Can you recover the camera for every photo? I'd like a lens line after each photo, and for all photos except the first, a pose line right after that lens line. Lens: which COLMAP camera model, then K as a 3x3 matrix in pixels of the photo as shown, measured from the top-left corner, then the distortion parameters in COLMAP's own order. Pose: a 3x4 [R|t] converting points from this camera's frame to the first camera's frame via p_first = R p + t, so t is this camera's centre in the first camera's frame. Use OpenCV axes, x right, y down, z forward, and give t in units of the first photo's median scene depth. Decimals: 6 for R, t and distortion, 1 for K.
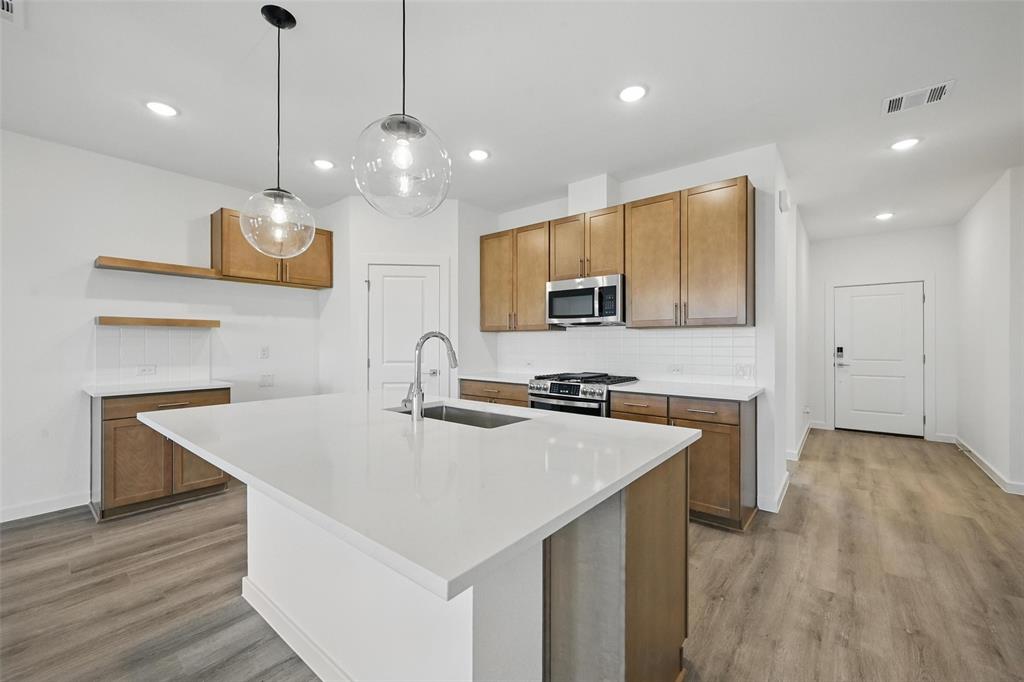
lens RADIAL K [[411.1, 0, 520.0], [0, 411.1, 339.1], [0, 0, 1]] dist [-0.000616, -0.000021]
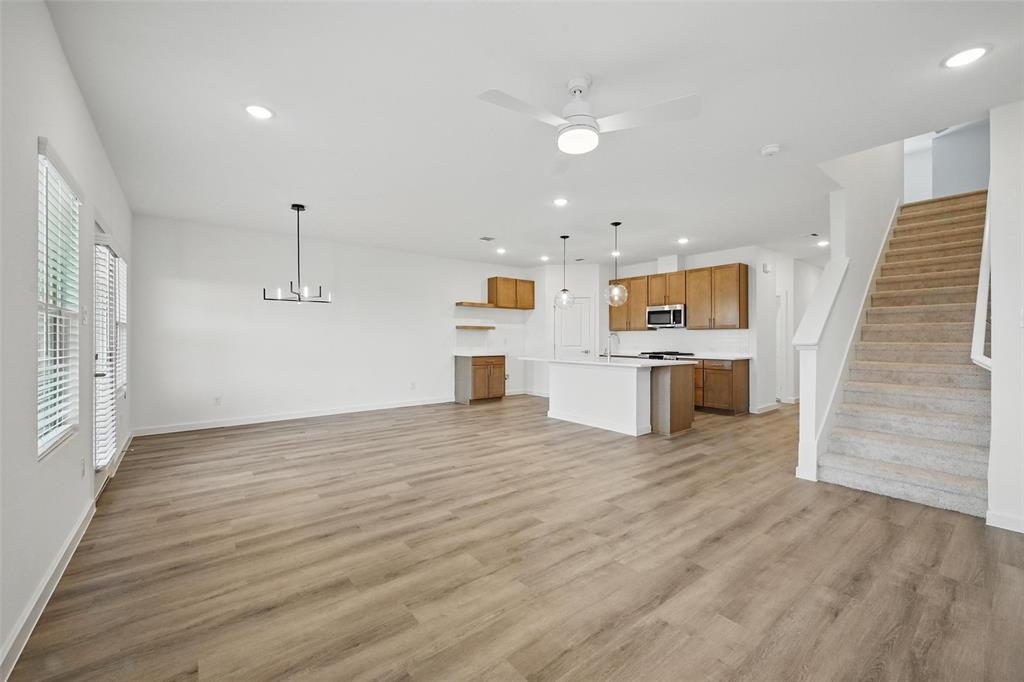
lens RADIAL K [[411.1, 0, 516.4], [0, 411.1, 336.5], [0, 0, 1]] dist [-0.000616, -0.000021]
pose [[0.976801, -0.000690, -0.214149, -0.134296], [0.001471, 0.999993, 0.003485, 0.001108], [0.214145, -0.003719, 0.976795, -1.170038]]
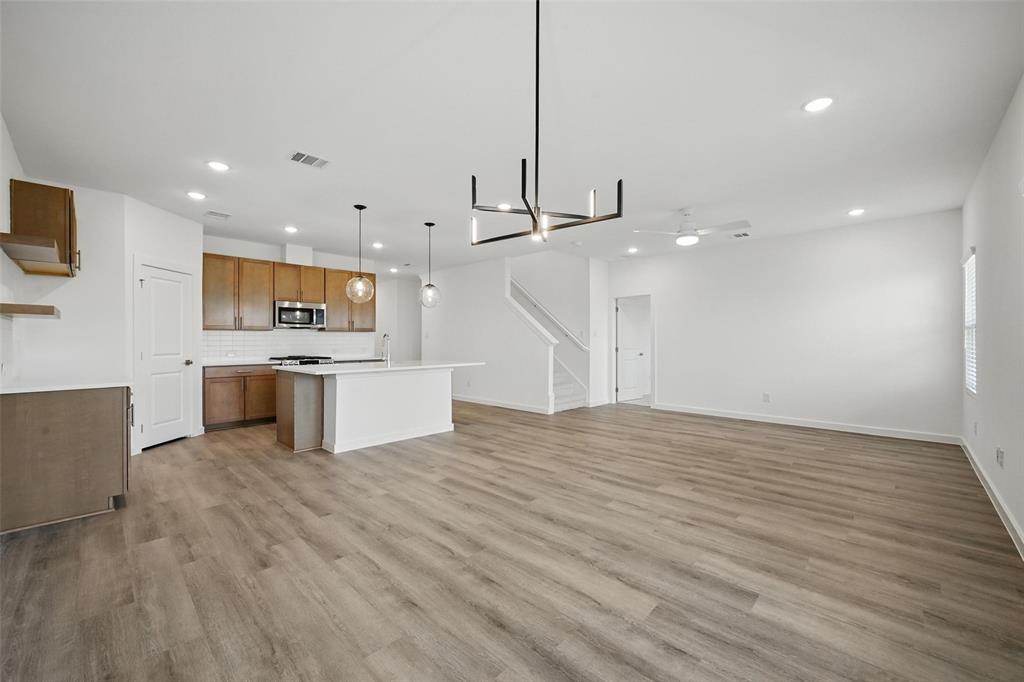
lens RADIAL K [[411.1, 0, 509.4], [0, 411.1, 340.1], [0, 0, 1]] dist [-0.000616, -0.000021]
pose [[0.093743, -0.000586, 0.995596, -1.525026], [-0.005579, 0.999984, 0.001114, 0.009998], [-0.995581, -0.005659, 0.093738, -0.065198]]
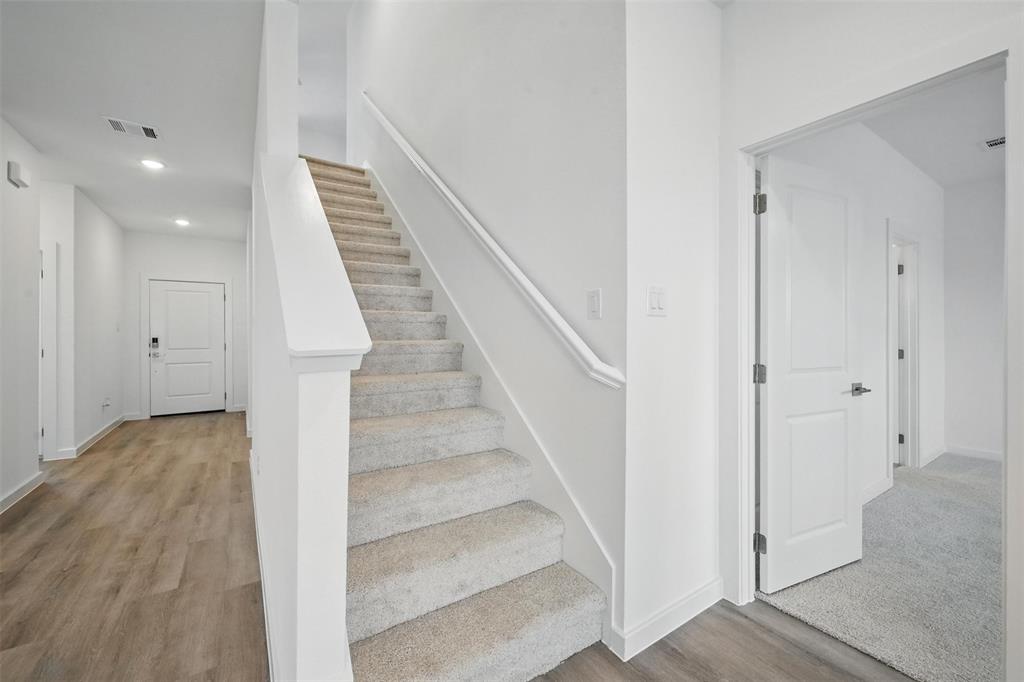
lens RADIAL K [[411.1, 0, 511.6], [0, 411.1, 336.2], [0, 0, 1]] dist [-0.000616, -0.000021]
pose [[0.306804, -0.004745, 0.951761, 0.101436], [-0.002599, 0.999980, 0.005823, 0.010629], [-0.951769, -0.004260, 0.306785, -0.290061]]
